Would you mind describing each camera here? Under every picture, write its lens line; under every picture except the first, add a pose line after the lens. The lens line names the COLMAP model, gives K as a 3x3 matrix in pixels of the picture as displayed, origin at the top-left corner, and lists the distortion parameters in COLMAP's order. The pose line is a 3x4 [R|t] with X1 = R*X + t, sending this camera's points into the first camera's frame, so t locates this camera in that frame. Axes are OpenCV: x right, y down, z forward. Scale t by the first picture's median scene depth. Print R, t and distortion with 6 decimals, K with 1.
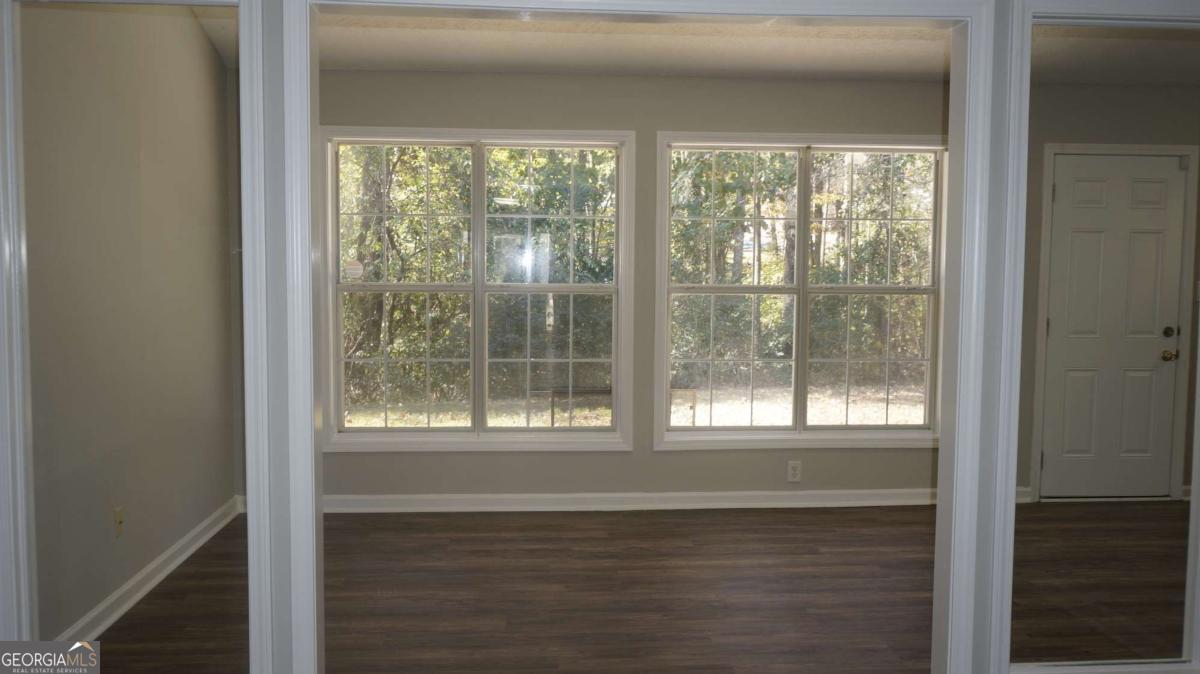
lens RADIAL K [[978.3, 0, 600.2], [0, 978.3, 336.5], [0, 0, 1]] dist [-0.025558, 0.018868]
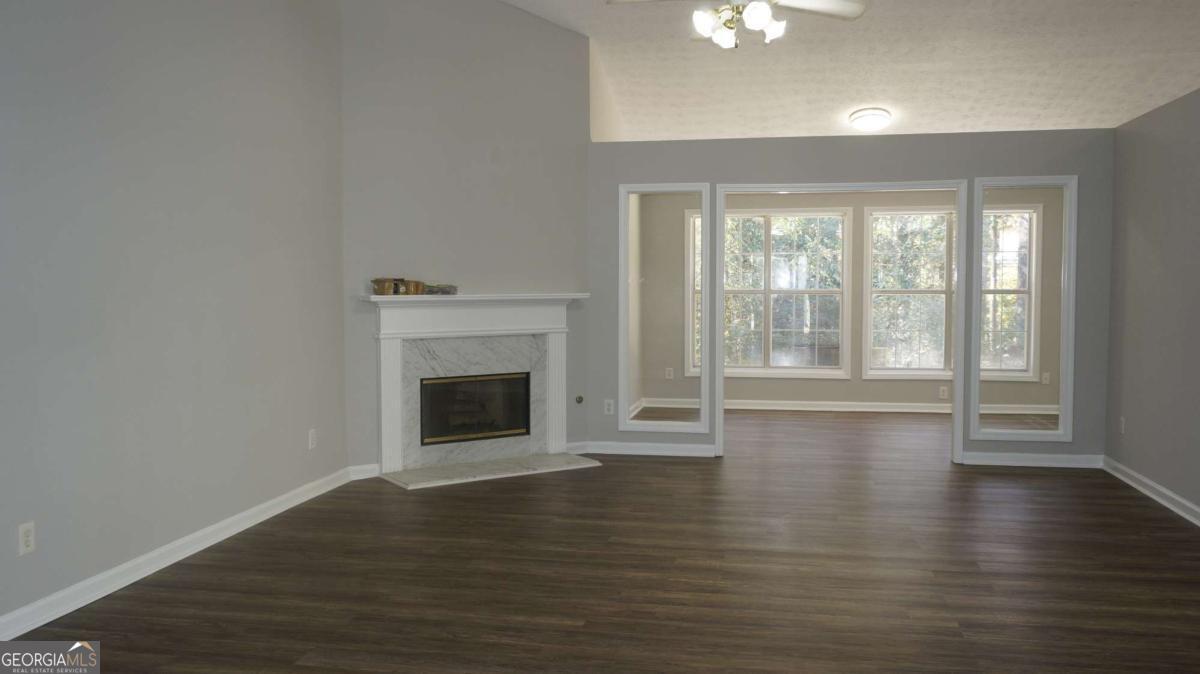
lens RADIAL K [[978.3, 0, 597.0], [0, 978.3, 341.9], [0, 0, 1]] dist [-0.025558, 0.018868]
pose [[0.965574, 0.005572, -0.260071, 0.049470], [-0.009132, 0.999880, -0.012480, 0.072730], [0.259970, 0.014425, 0.965509, -0.894564]]
